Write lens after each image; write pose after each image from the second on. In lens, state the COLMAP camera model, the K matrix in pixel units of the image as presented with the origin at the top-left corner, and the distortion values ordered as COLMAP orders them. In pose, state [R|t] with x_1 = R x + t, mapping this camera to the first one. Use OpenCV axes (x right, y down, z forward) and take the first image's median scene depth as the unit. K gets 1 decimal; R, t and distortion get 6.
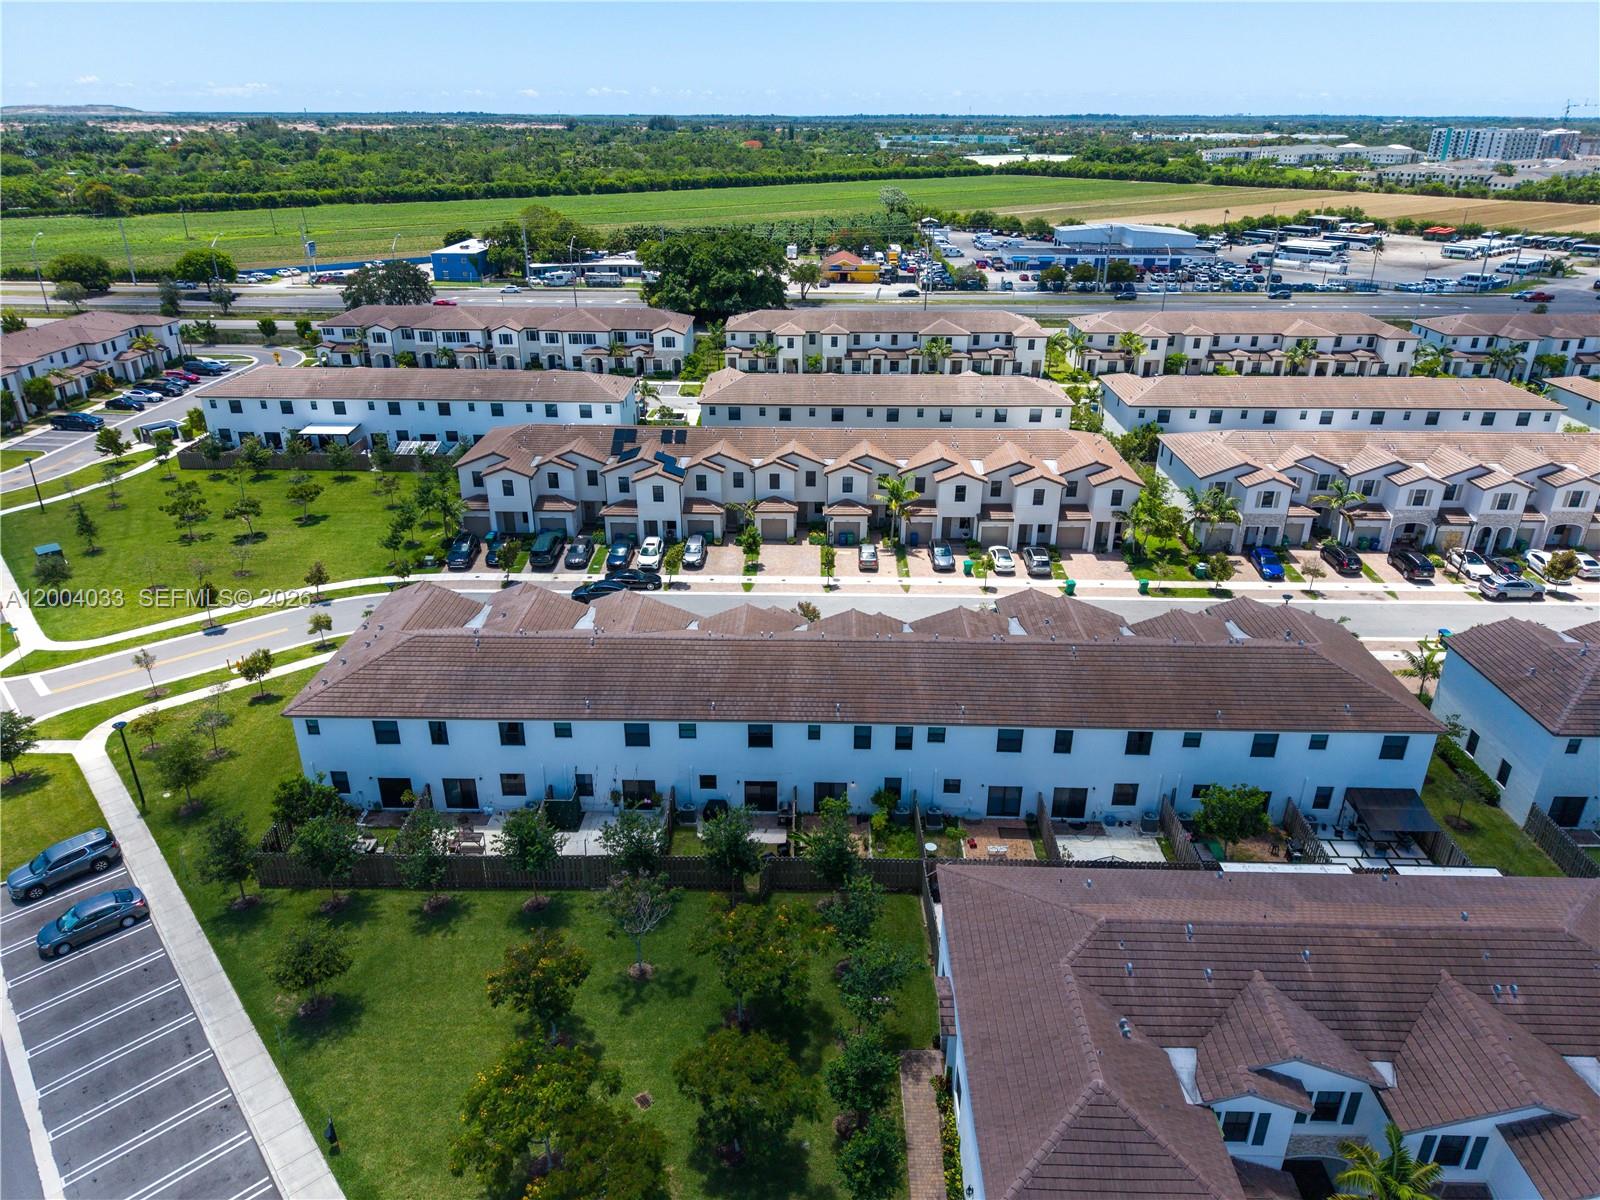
lens RADIAL K [[1068.8, 0, 795.6], [0, 1068.8, 593.7], [0, 0, 1]] dist [0.034645, -0.029745]
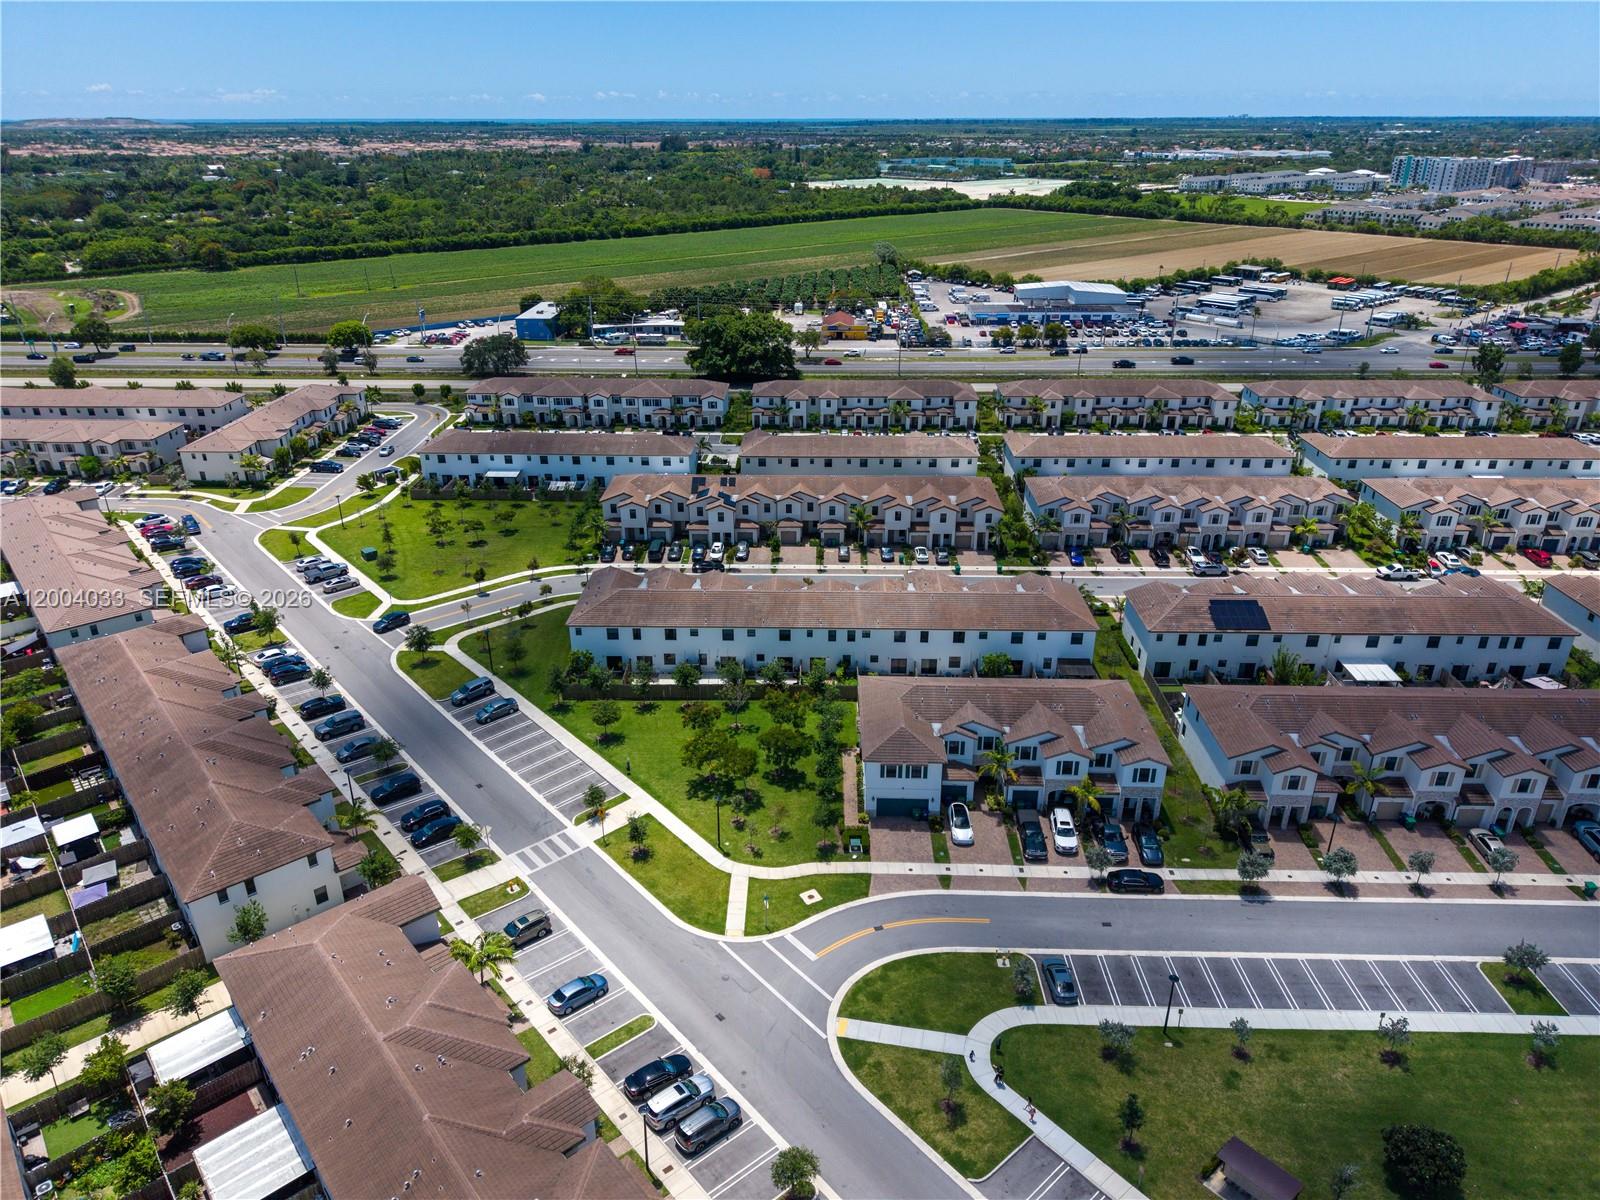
lens RADIAL K [[1068.8, 0, 793.6], [0, 1068.8, 594.9], [0, 0, 1]] dist [0.034645, -0.029745]
pose [[0.999951, -0.003653, -0.009177, 0.002254], [0.003652, 0.999993, -0.000210, 0.024793], [0.009177, 0.000176, 0.999958, -0.545873]]
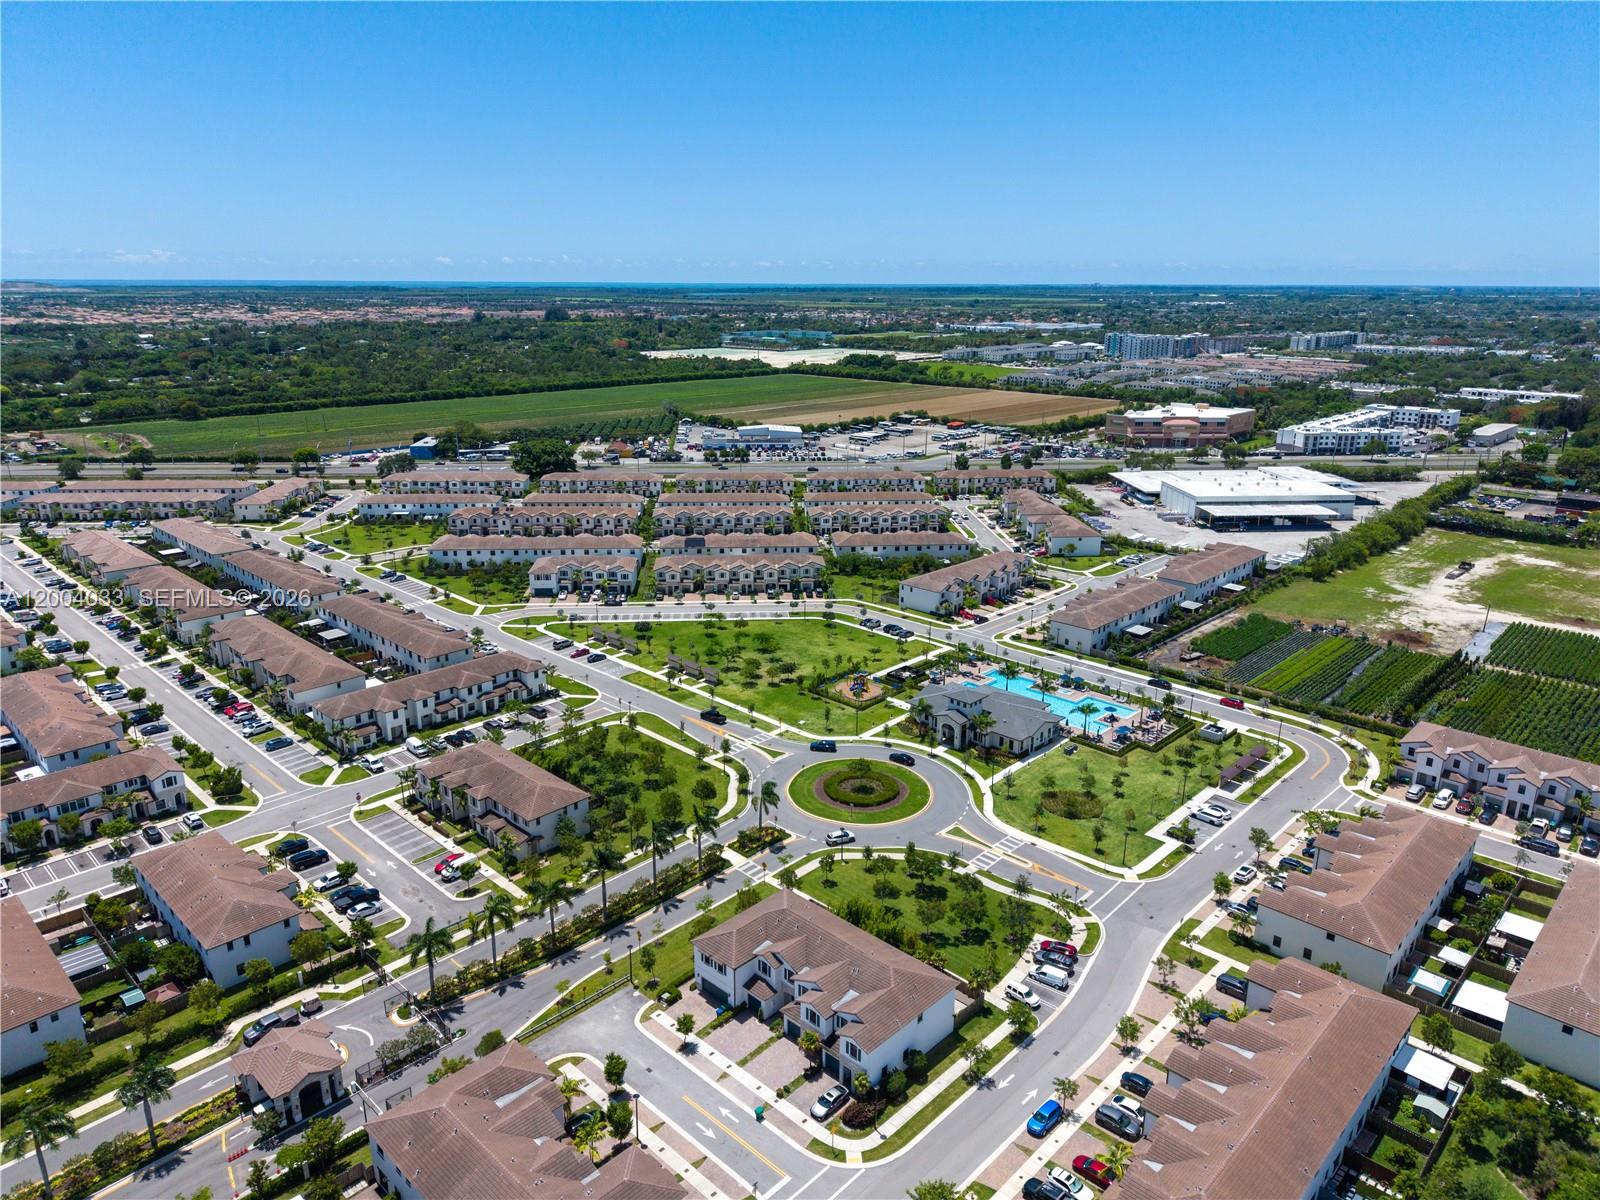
lens RADIAL K [[1068.8, 0, 788.4], [0, 1068.8, 614.8], [0, 0, 1]] dist [0.034645, -0.029745]
pose [[0.996780, -0.024413, 0.076382, 0.440224], [0.033125, 0.992817, -0.114962, 0.532773], [-0.073026, 0.117122, 0.990429, -2.123562]]
